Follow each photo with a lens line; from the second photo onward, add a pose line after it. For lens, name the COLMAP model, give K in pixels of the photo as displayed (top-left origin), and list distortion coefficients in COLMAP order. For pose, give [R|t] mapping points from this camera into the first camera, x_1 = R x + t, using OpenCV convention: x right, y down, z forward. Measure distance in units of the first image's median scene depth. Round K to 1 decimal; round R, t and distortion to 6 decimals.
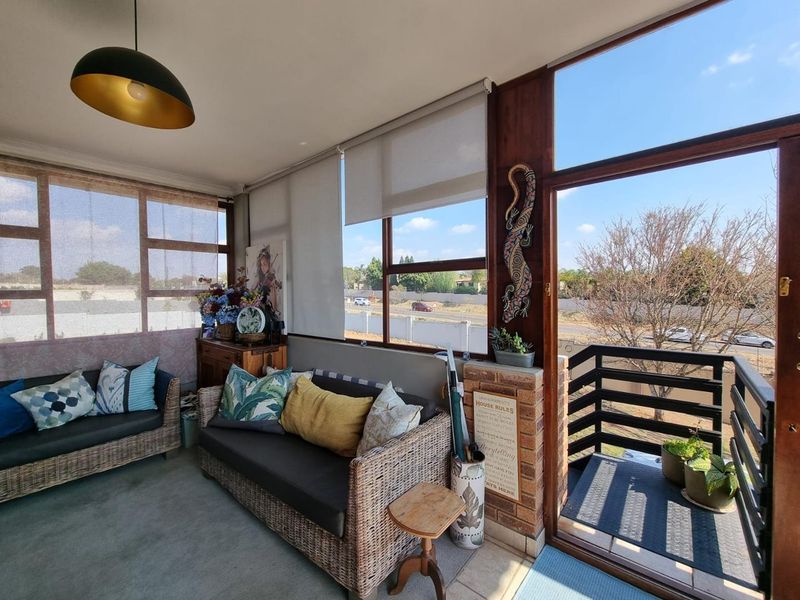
lens RADIAL K [[328.8, 0, 401.6], [0, 328.8, 300.4], [0, 0, 1]] dist [-0.008856, 0.000584]
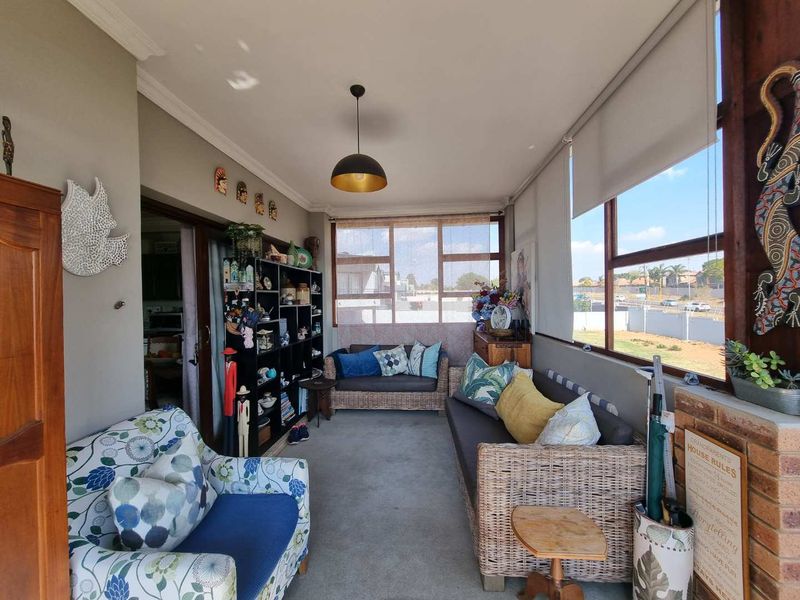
lens RADIAL K [[328.8, 0, 401.9], [0, 328.8, 299.4], [0, 0, 1]] dist [-0.008856, 0.000584]
pose [[0.579195, 0.000595, -0.815189, 0.341636], [-0.008399, 0.999951, -0.005238, 0.009180], [0.815146, 0.009881, 0.579172, 0.085934]]
